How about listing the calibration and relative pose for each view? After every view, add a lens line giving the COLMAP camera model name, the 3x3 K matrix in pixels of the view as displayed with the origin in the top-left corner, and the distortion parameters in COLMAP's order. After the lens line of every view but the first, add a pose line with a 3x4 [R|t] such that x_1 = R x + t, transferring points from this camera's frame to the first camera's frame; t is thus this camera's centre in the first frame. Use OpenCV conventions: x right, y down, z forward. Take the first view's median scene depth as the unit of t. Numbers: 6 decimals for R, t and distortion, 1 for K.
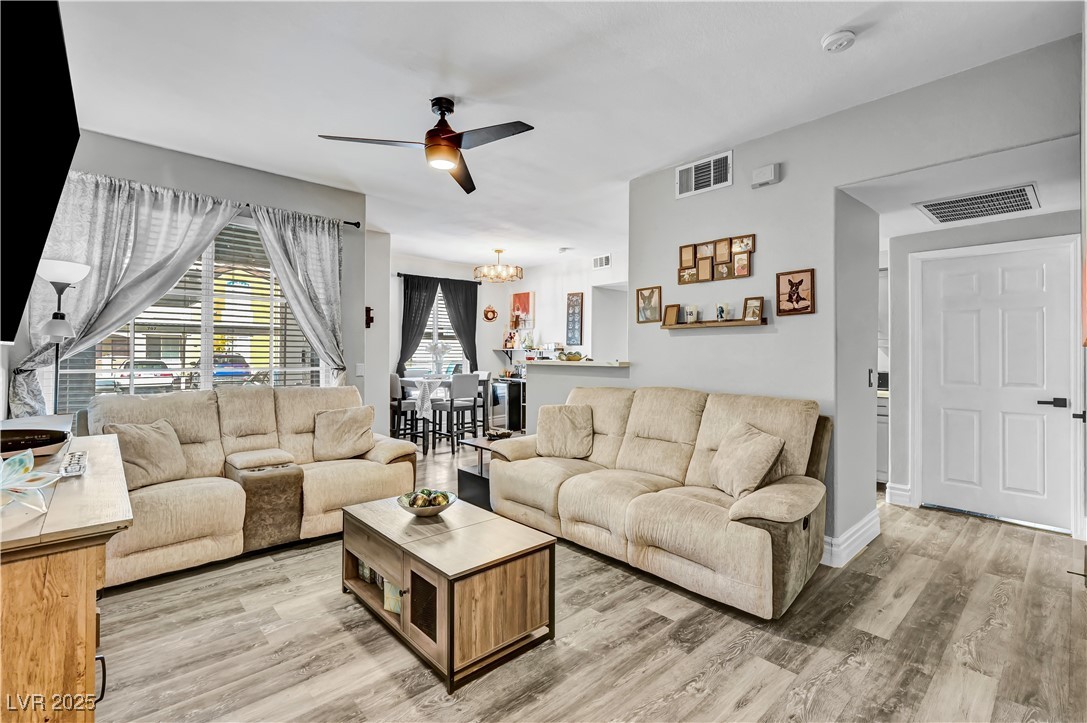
lens RADIAL K [[492.6, 0, 548.0], [0, 492.6, 353.2], [0, 0, 1]] dist [-0.003726, -0.000137]
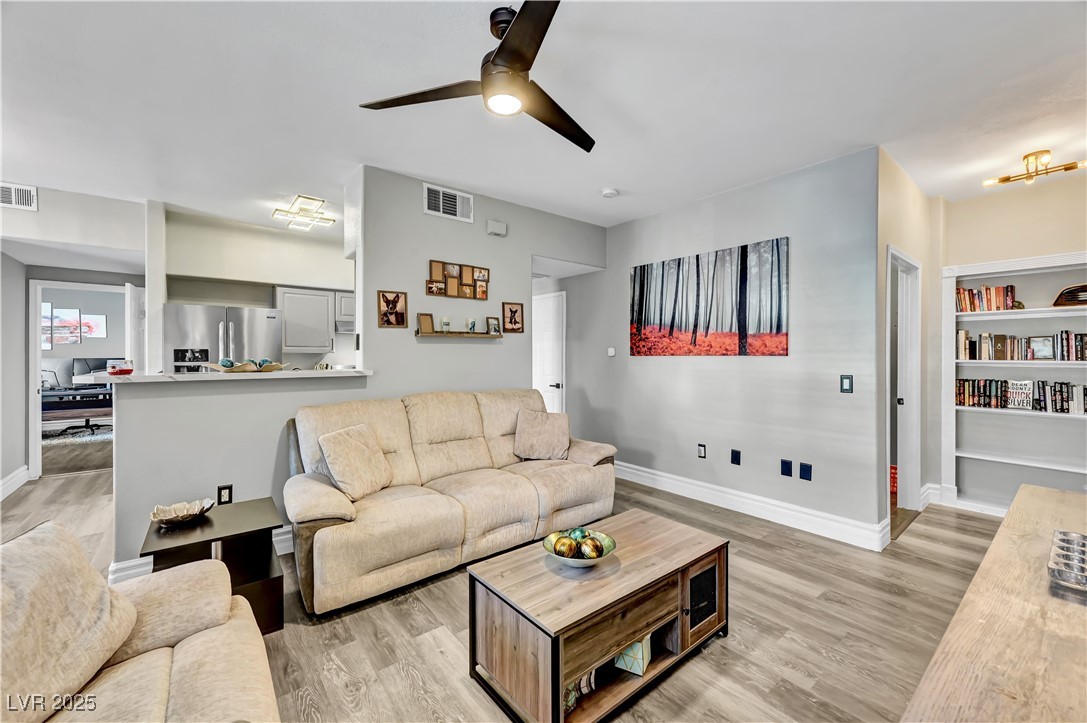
lens RADIAL K [[435.0, 0, 548.1], [0, 435.0, 359.5], [0, 0, 1]] dist [0.003056, 0.000146]
pose [[0.056422, -0.007085, 0.998382, -0.714062], [0.003008, 0.999971, 0.006926, -0.006370], [-0.998403, 0.002613, 0.056441, 0.750414]]
